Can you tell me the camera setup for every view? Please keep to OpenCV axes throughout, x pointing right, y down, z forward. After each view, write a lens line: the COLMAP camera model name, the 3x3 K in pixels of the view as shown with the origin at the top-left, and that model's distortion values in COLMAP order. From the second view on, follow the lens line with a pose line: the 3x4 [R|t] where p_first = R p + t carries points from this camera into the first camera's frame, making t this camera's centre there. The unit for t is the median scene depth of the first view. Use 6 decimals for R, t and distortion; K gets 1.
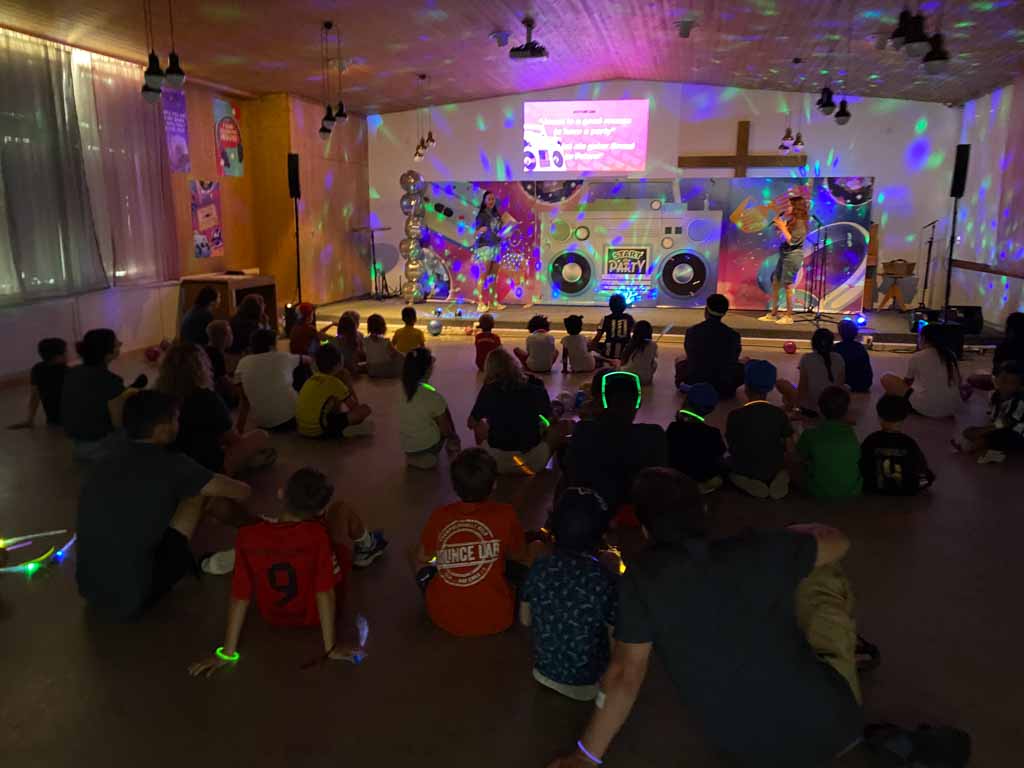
lens RADIAL K [[791.3, 0, 512.0], [0, 791.3, 384.0], [0, 0, 1]] dist [0.019799, 0.002691]
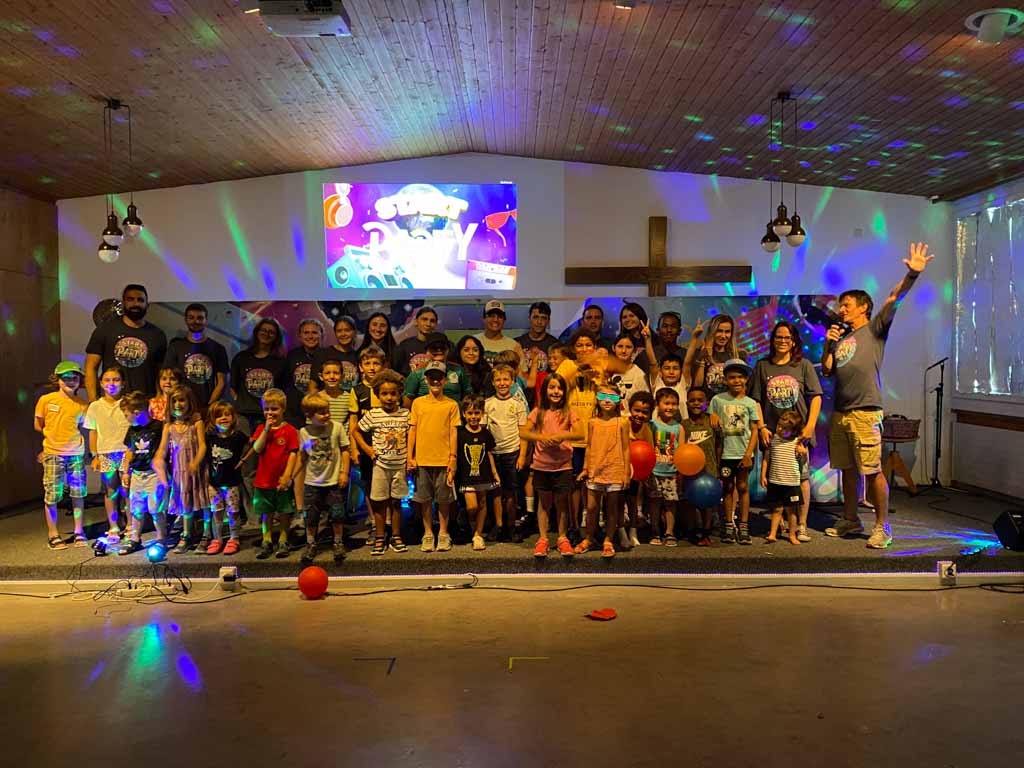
lens RADIAL K [[791.3, 0, 512.0], [0, 791.3, 384.0], [0, 0, 1]] dist [0.019799, 0.002691]
pose [[0.977920, -0.020416, 0.207978, 0.028287], [0.055263, 0.985052, -0.163154, -0.090663], [-0.201538, 0.171045, 0.964430, 0.412870]]
